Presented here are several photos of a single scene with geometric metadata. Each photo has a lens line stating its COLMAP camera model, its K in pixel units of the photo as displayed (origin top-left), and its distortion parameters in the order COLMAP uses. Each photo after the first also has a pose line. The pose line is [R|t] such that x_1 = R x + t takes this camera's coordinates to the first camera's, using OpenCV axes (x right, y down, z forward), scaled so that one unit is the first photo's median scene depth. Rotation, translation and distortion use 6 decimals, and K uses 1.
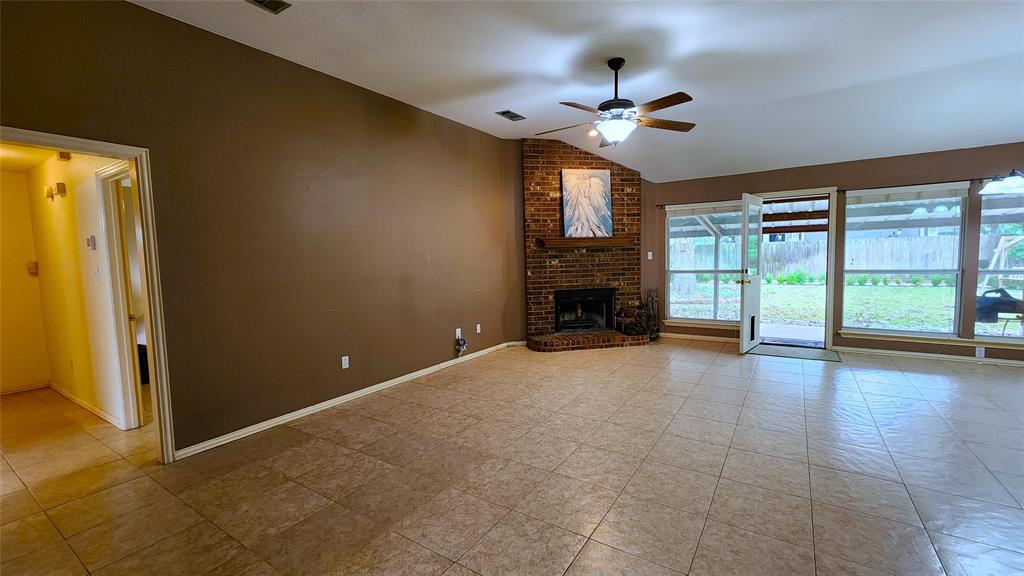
lens RADIAL K [[422.6, 0, 519.9], [0, 422.6, 287.3], [0, 0, 1]] dist [-0.000842, -0.000386]
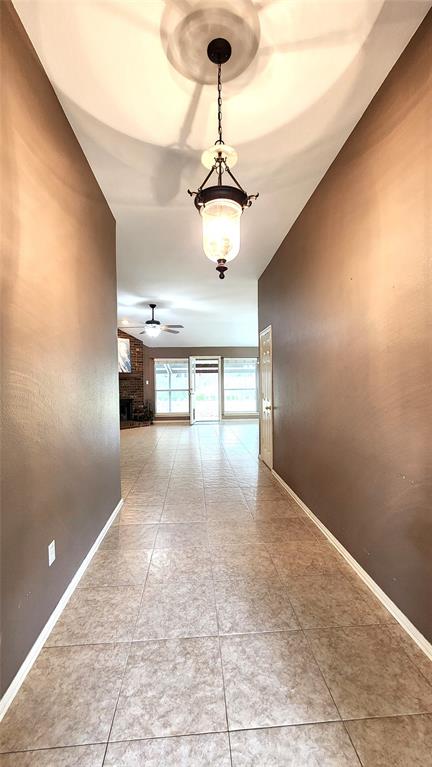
lens RADIAL K [[309.9, 0, 216.0], [0, 309.9, 384.1], [0, 0, 1]] dist [-0.000330, -0.000013]
pose [[0.798026, 0.005112, 0.602601, -0.342737], [0.040173, 0.997288, -0.061662, 0.039425], [-0.601282, 0.073416, 0.795657, -0.394416]]
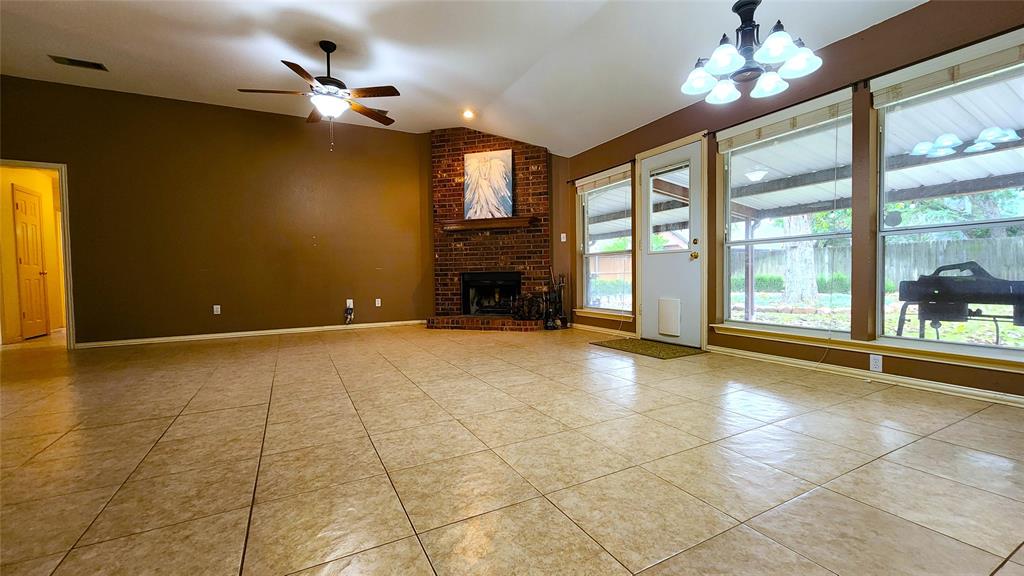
lens RADIAL K [[422.6, 0, 522.3], [0, 422.6, 289.4], [0, 0, 1]] dist [-0.000842, -0.000386]
pose [[0.879346, 0.027526, -0.475387, 0.714671], [-0.041980, 0.998922, -0.019814, 0.062847], [0.474329, 0.037380, 0.879554, 0.170975]]
